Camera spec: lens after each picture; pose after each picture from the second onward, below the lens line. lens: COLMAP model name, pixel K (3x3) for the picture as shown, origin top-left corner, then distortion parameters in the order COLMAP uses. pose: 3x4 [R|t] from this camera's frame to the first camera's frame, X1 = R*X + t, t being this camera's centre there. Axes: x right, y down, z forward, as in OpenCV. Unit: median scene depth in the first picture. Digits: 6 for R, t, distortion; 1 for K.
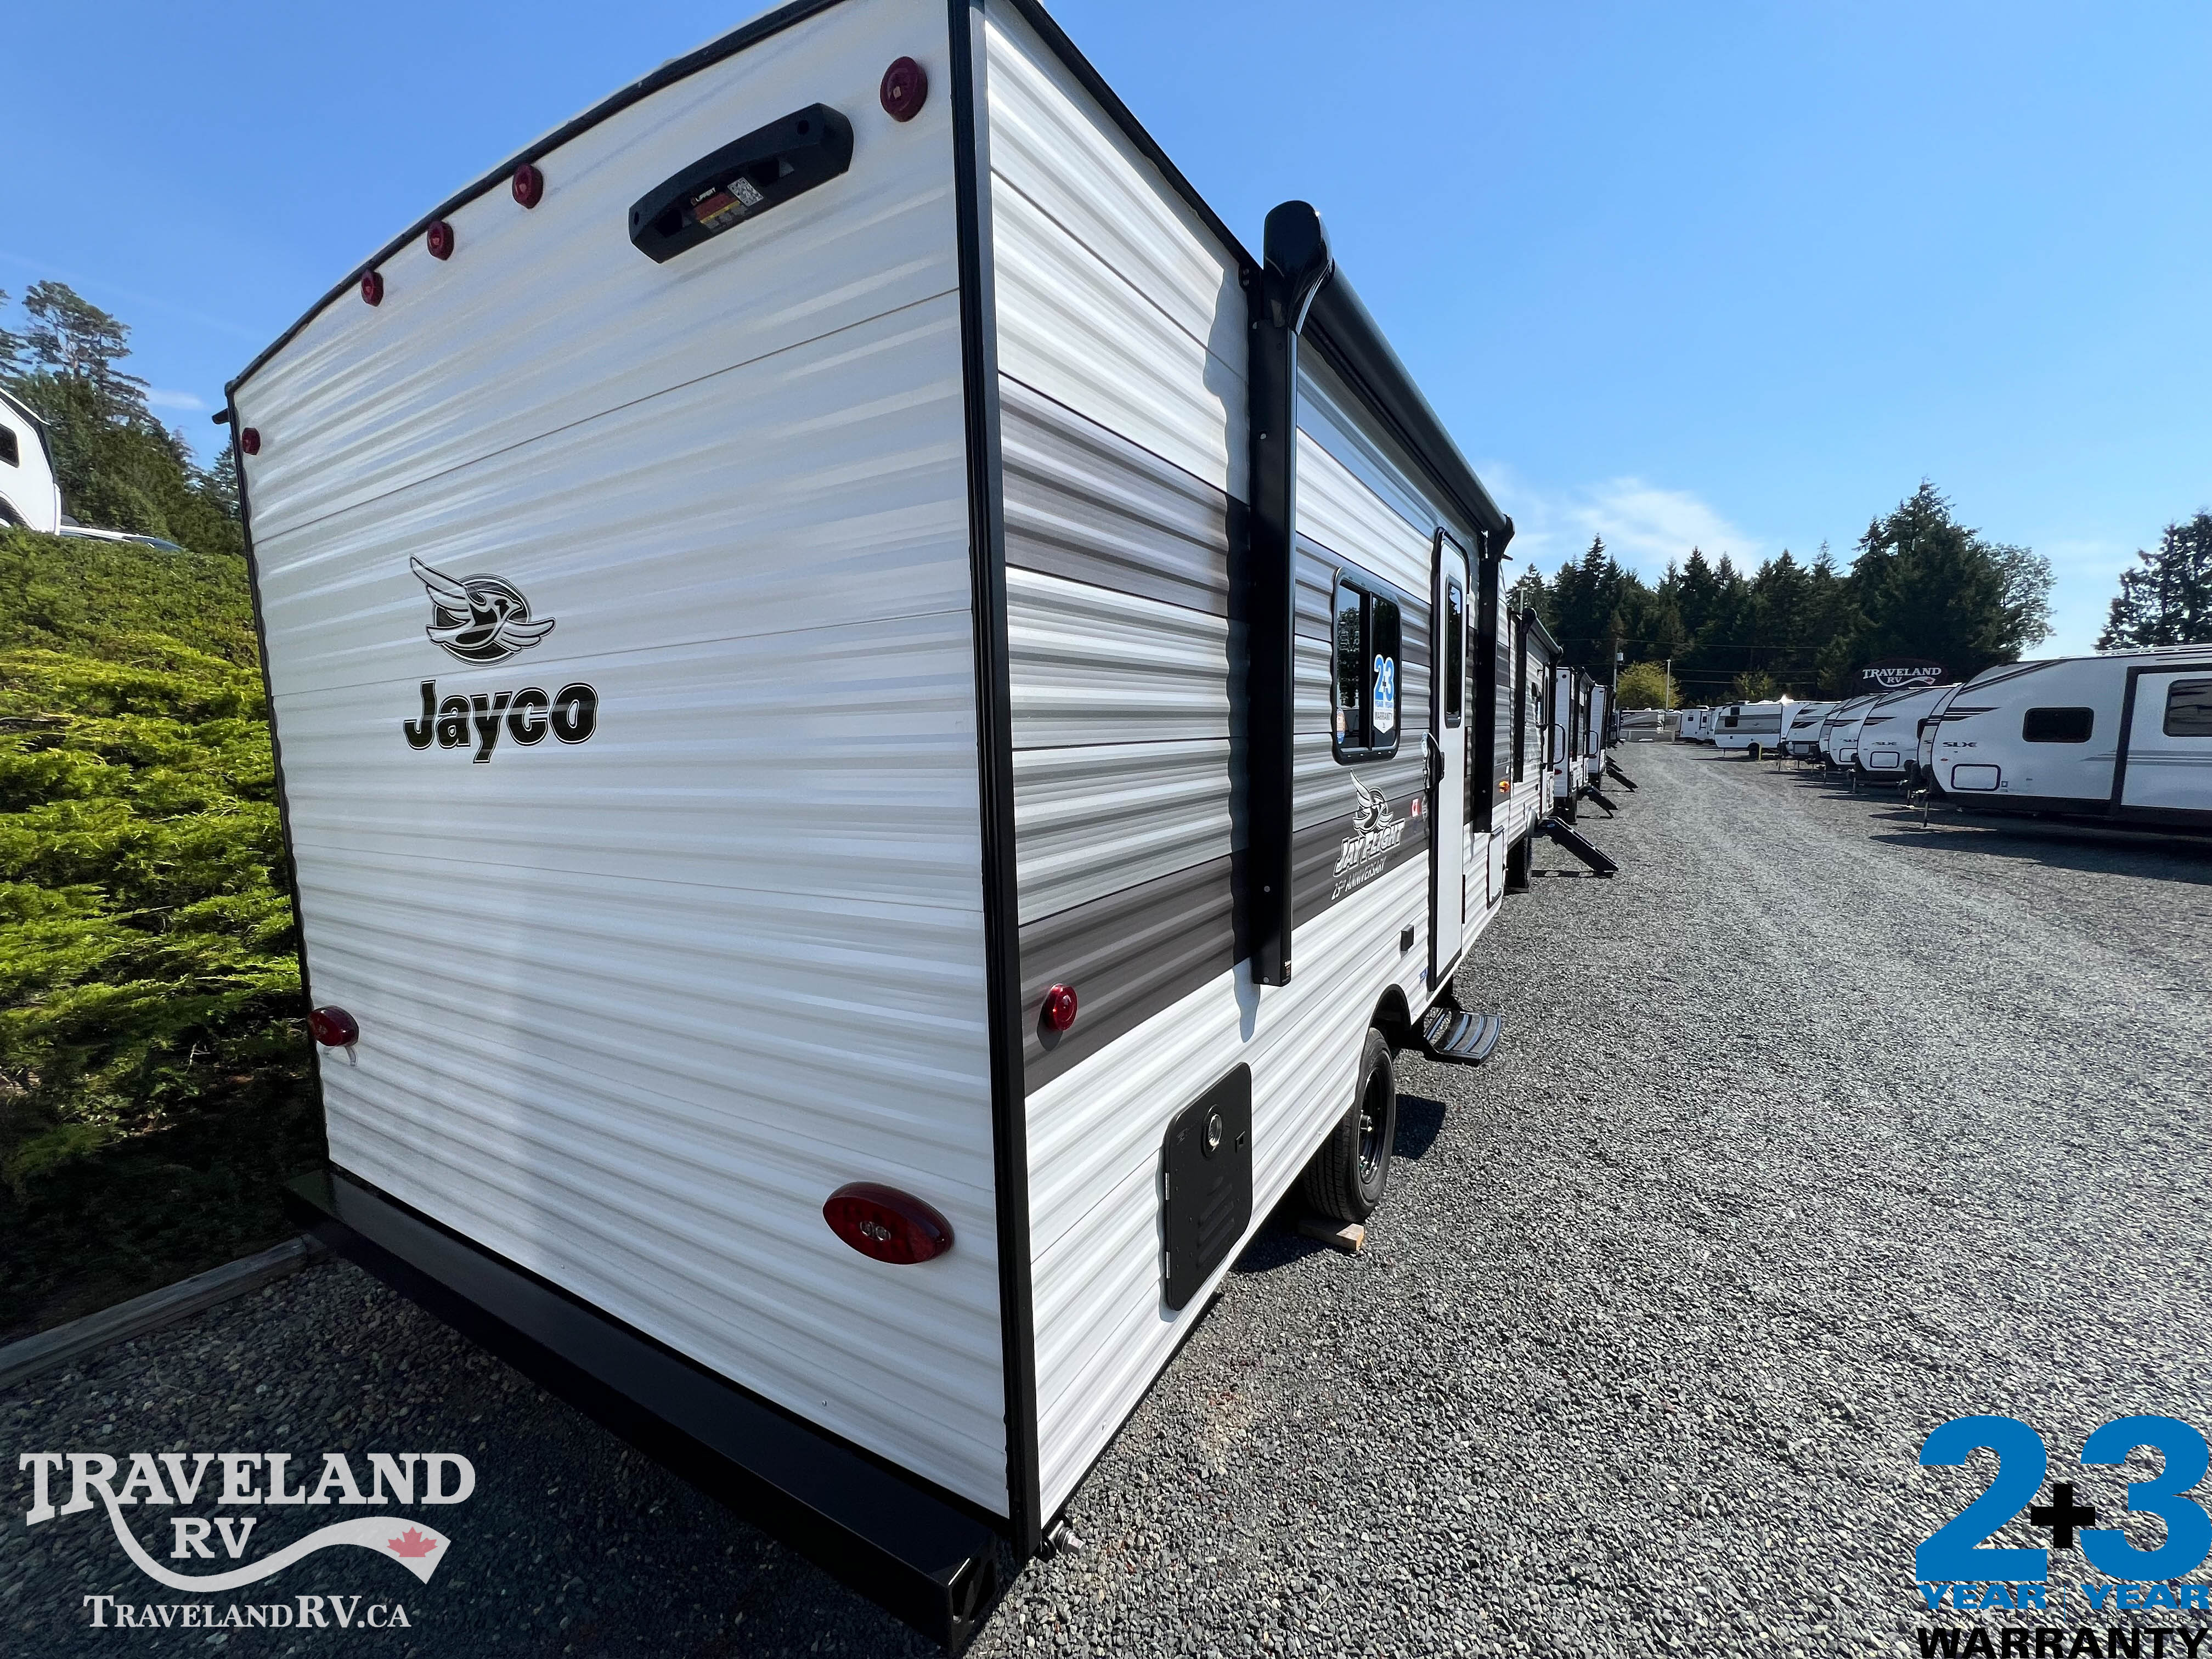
lens RADIAL K [[892.8, 0, 1095.9], [0, 892.8, 826.3], [0, 0, 1]] dist [-0.000063, -0.000090]
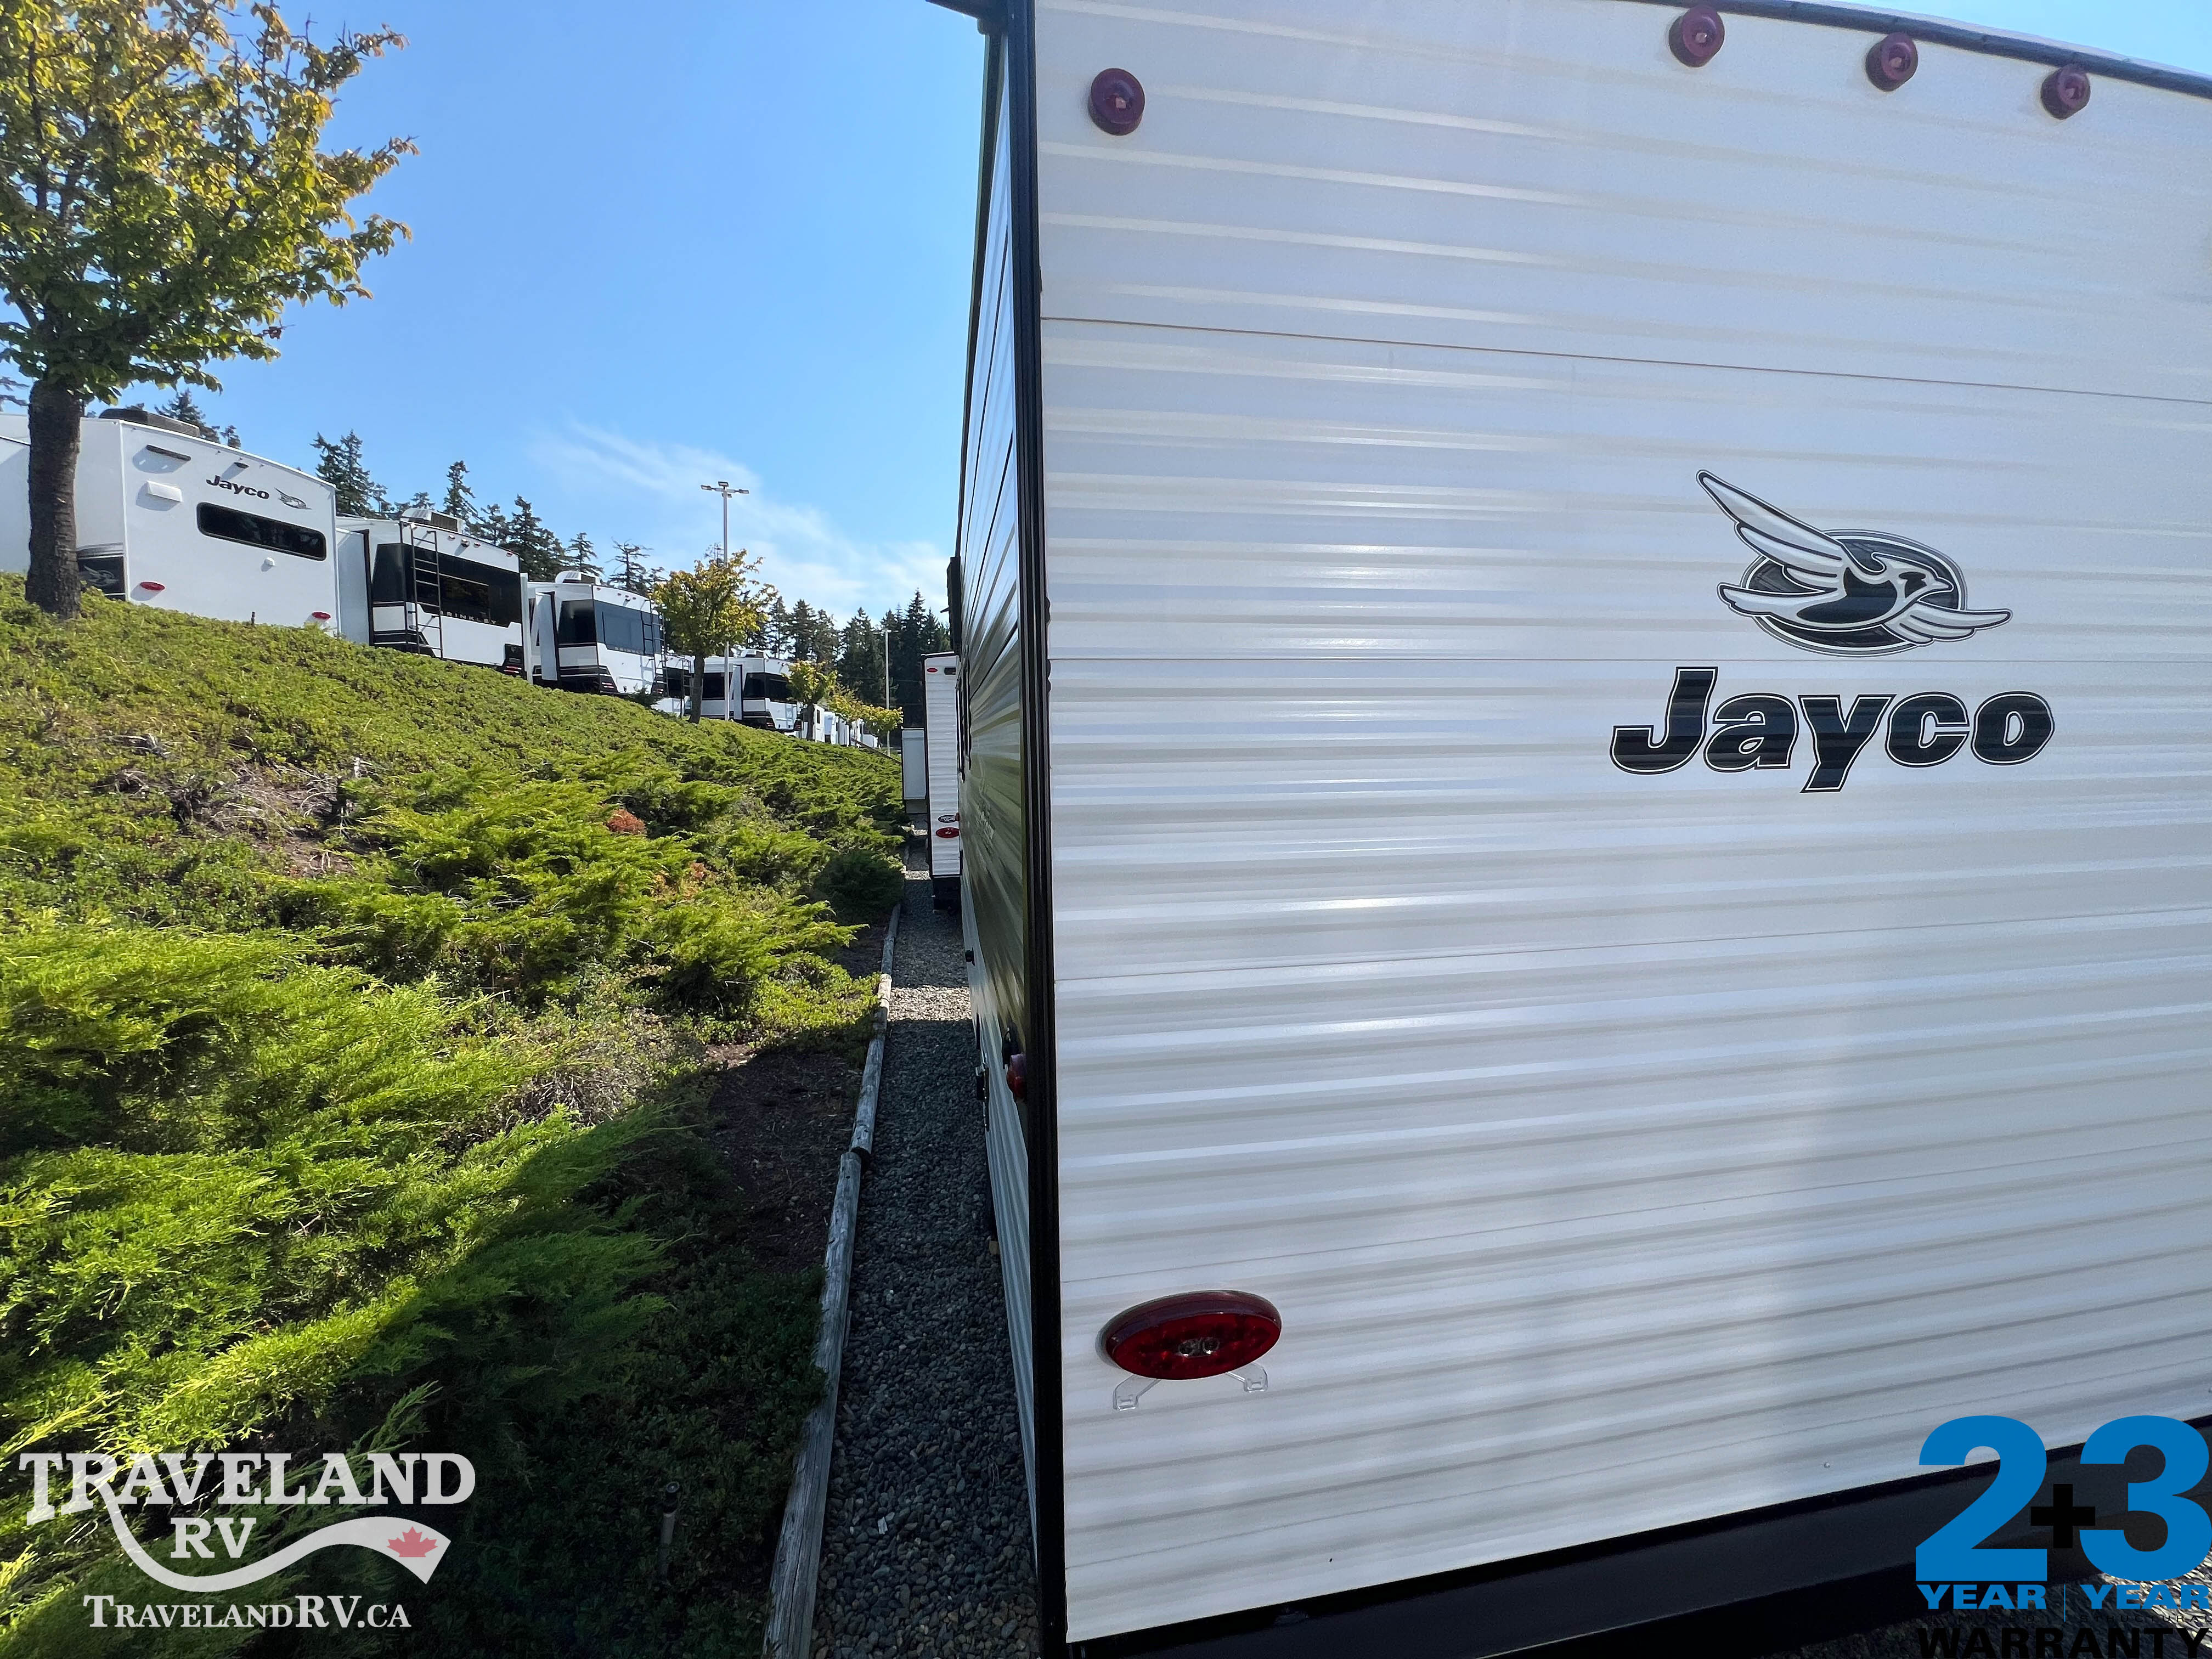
lens RADIAL K [[892.8, 0, 1092.7], [0, 892.8, 839.0], [0, 0, 1]] dist [-0.000063, -0.000090]
pose [[0.760775, -0.043094, 0.647583, -1.633109], [0.055338, 0.998467, 0.001433, -0.067406], [-0.646652, 0.034746, 0.761993, 0.853615]]
